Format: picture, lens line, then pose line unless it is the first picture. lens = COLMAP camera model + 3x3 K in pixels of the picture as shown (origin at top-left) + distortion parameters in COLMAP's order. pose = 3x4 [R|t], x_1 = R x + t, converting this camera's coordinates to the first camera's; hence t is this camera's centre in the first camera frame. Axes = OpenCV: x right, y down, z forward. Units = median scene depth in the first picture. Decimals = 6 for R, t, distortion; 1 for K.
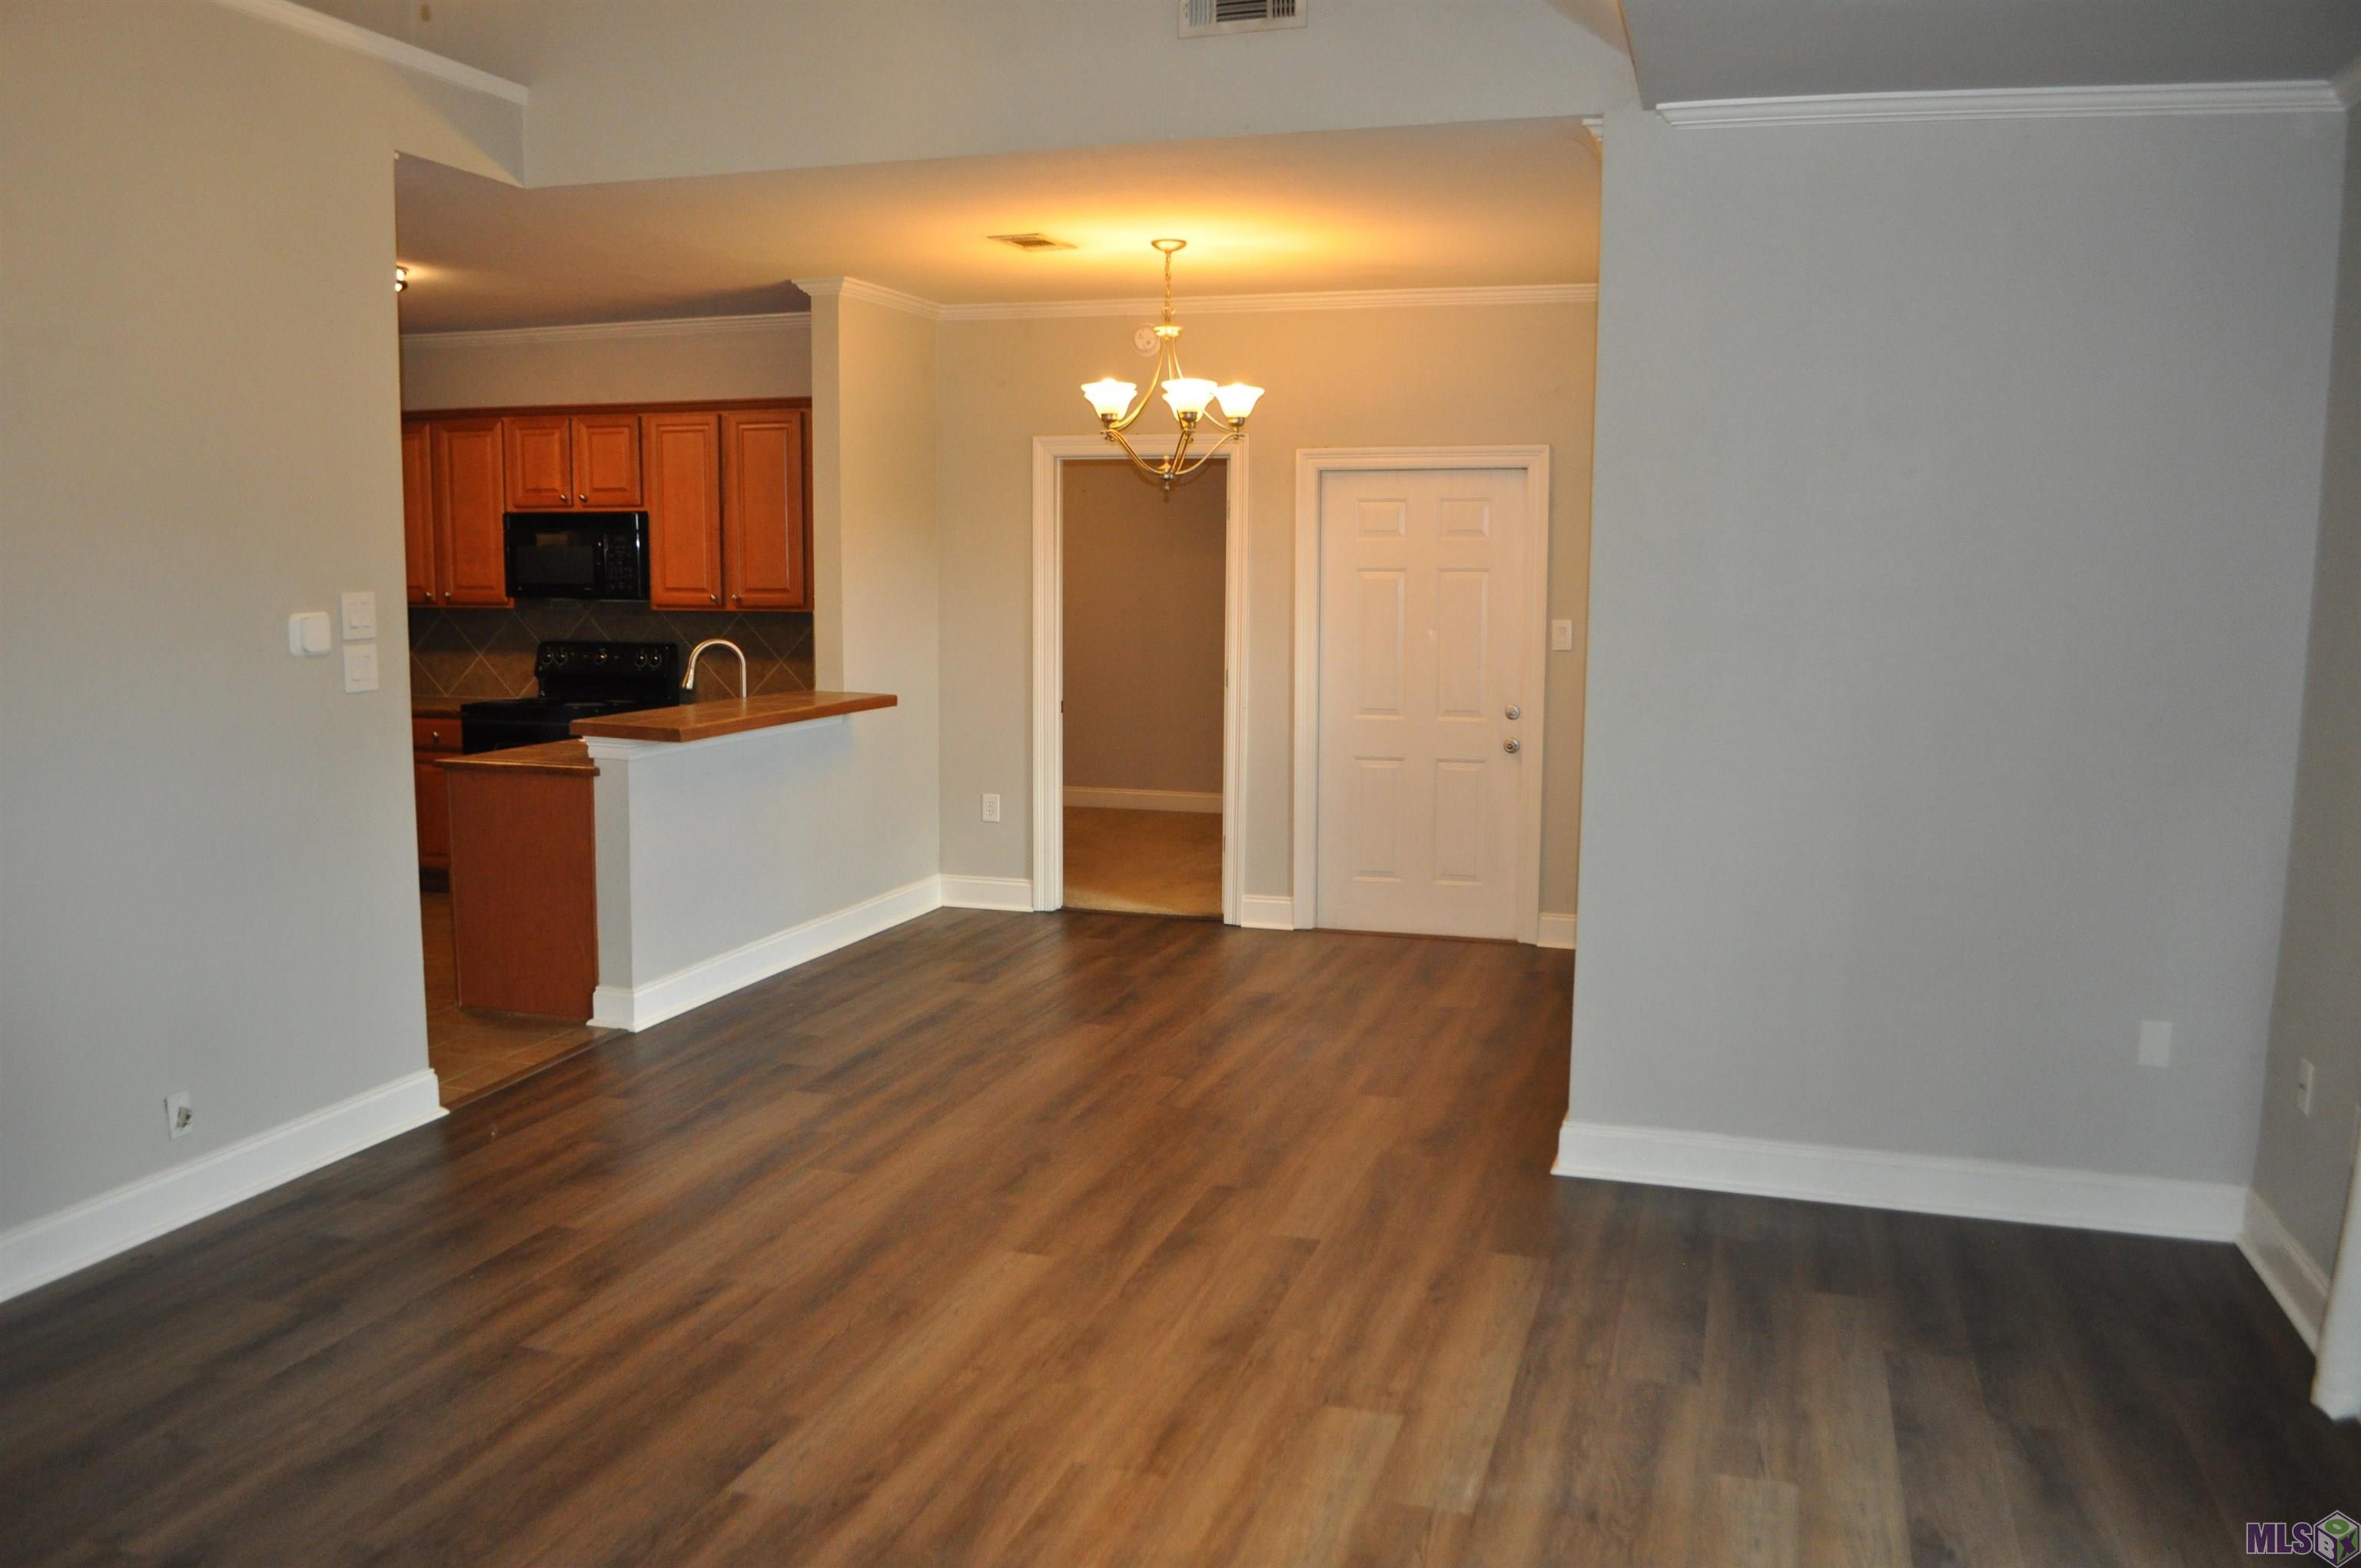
lens RADIAL K [[1894.3, 0, 1183.1], [0, 1894.3, 776.3], [0, 0, 1]] dist [-0.061576, -0.010762]
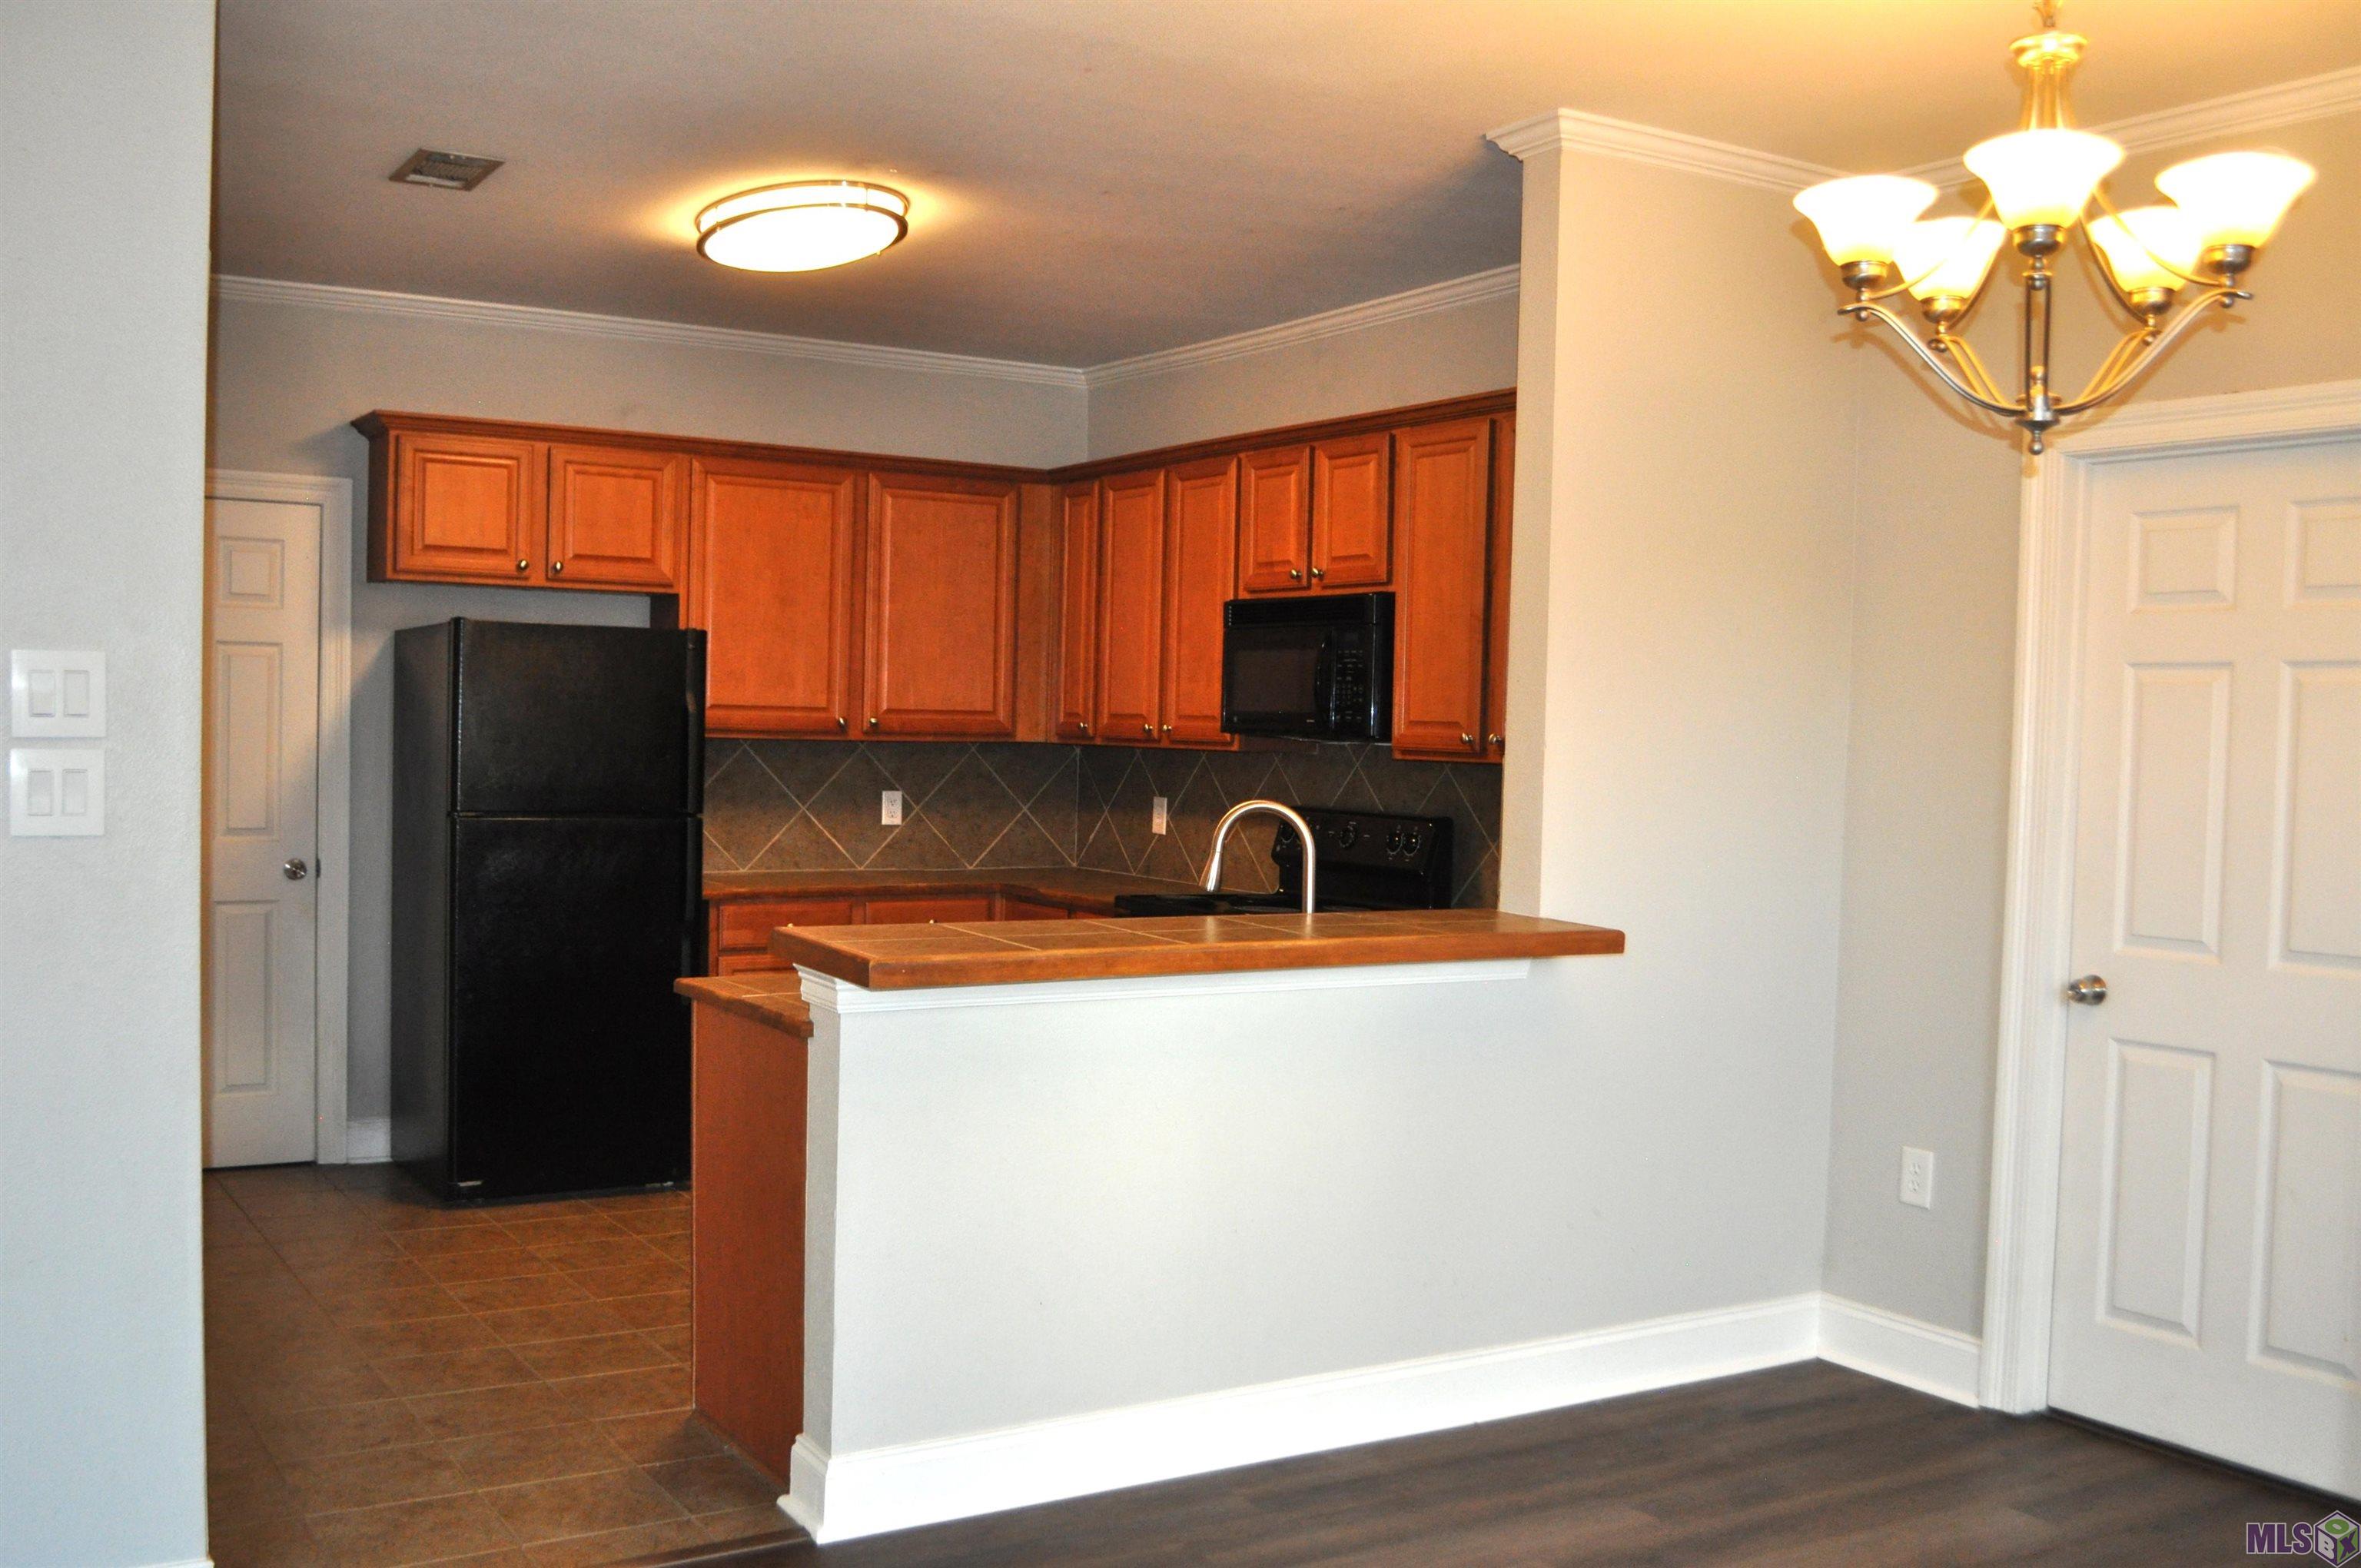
lens RADIAL K [[2233.0, 0, 1164.1], [0, 2233.0, 808.4], [0, 0, 1]] dist [-0.050051, 0.000000]
pose [[0.760607, 0.041324, -0.647897, 0.118751], [-0.097330, 0.993952, -0.050865, -0.030309], [0.641876, 0.101748, 0.760028, 0.428129]]
